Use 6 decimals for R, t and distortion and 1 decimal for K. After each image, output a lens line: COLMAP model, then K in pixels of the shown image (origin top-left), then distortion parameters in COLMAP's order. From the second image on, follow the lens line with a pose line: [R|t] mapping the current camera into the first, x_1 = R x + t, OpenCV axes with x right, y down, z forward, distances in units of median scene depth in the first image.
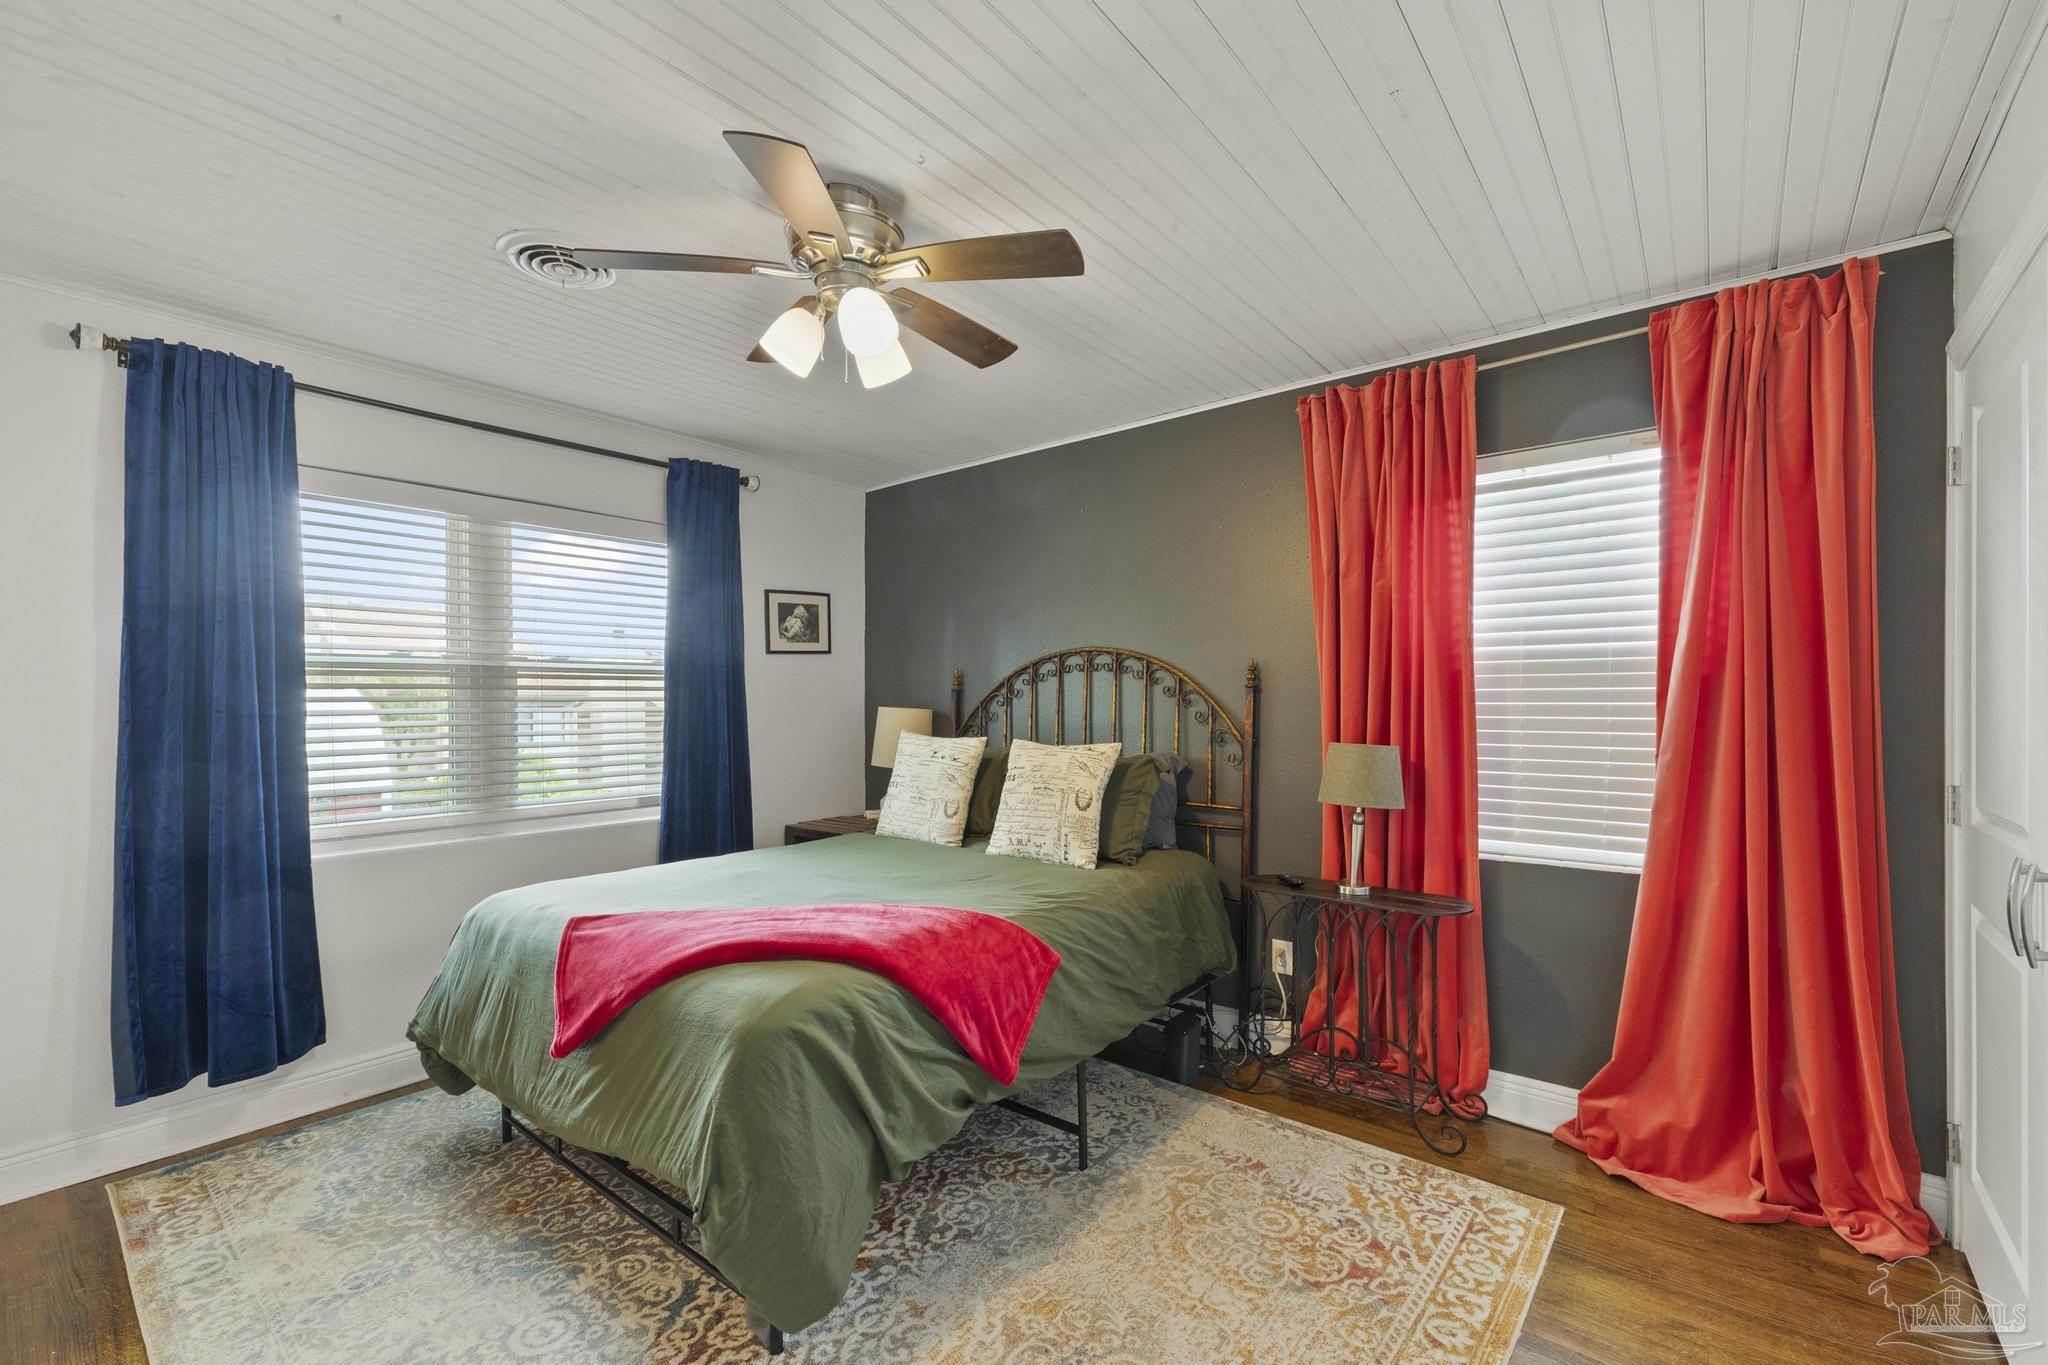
lens RADIAL K [[871.7, 0, 1028.1], [0, 871.7, 700.0], [0, 0, 1]] dist [-0.017244, 0.008086]
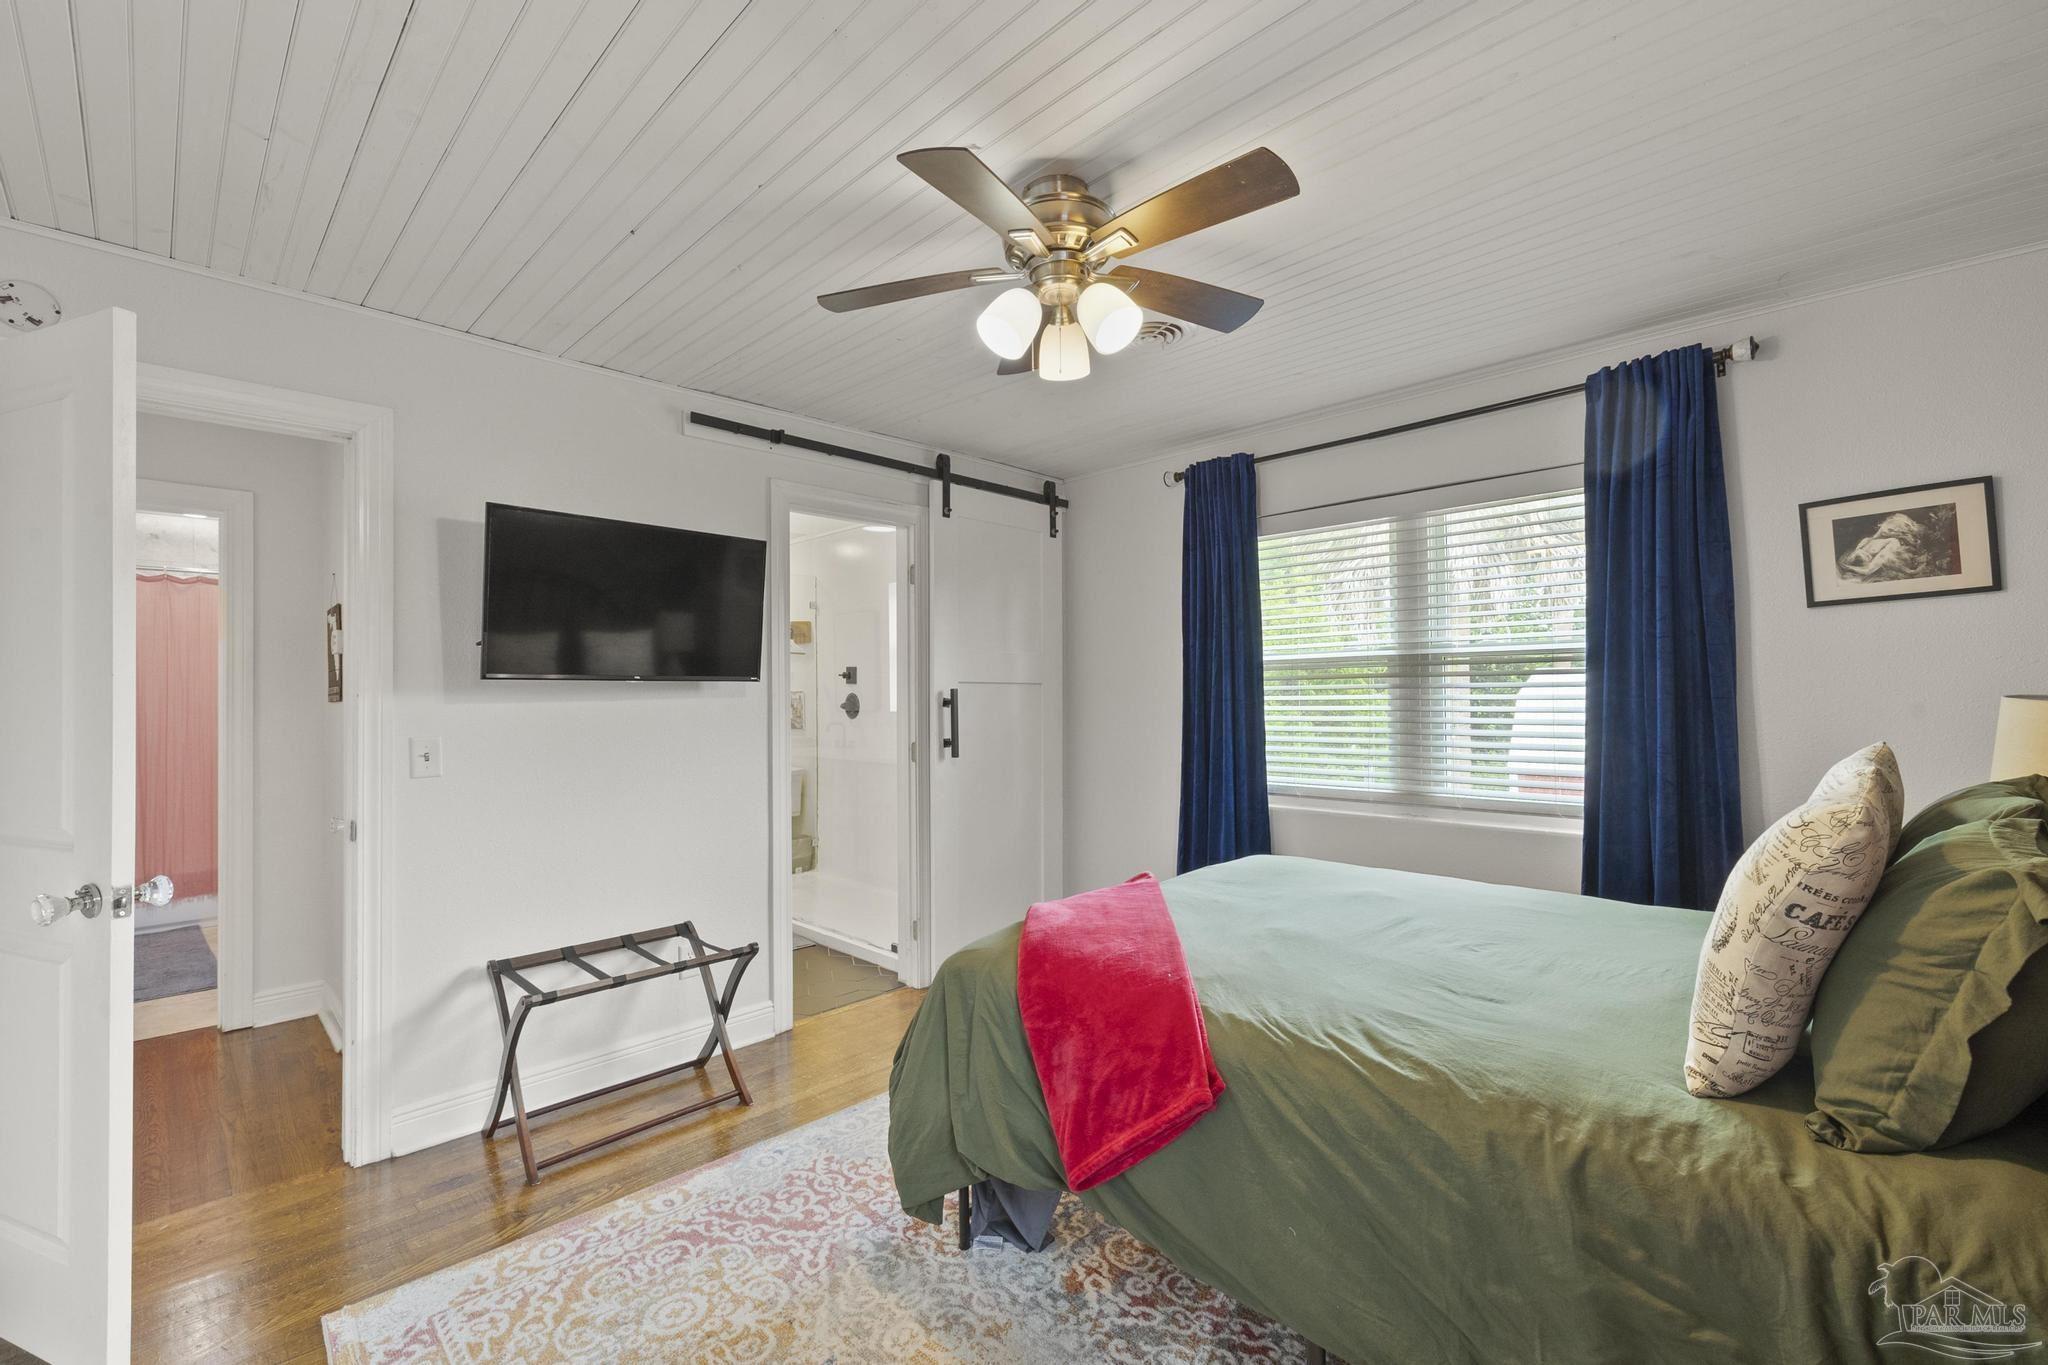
lens RADIAL K [[871.7, 0, 1029.1], [0, 871.7, 680.8], [0, 0, 1]] dist [-0.017244, 0.008086]
pose [[-0.111496, -0.012416, -0.993687, 0.432962], [0.012107, 0.999831, -0.013851, 0.000726], [0.993691, -0.013575, -0.111327, 0.605358]]
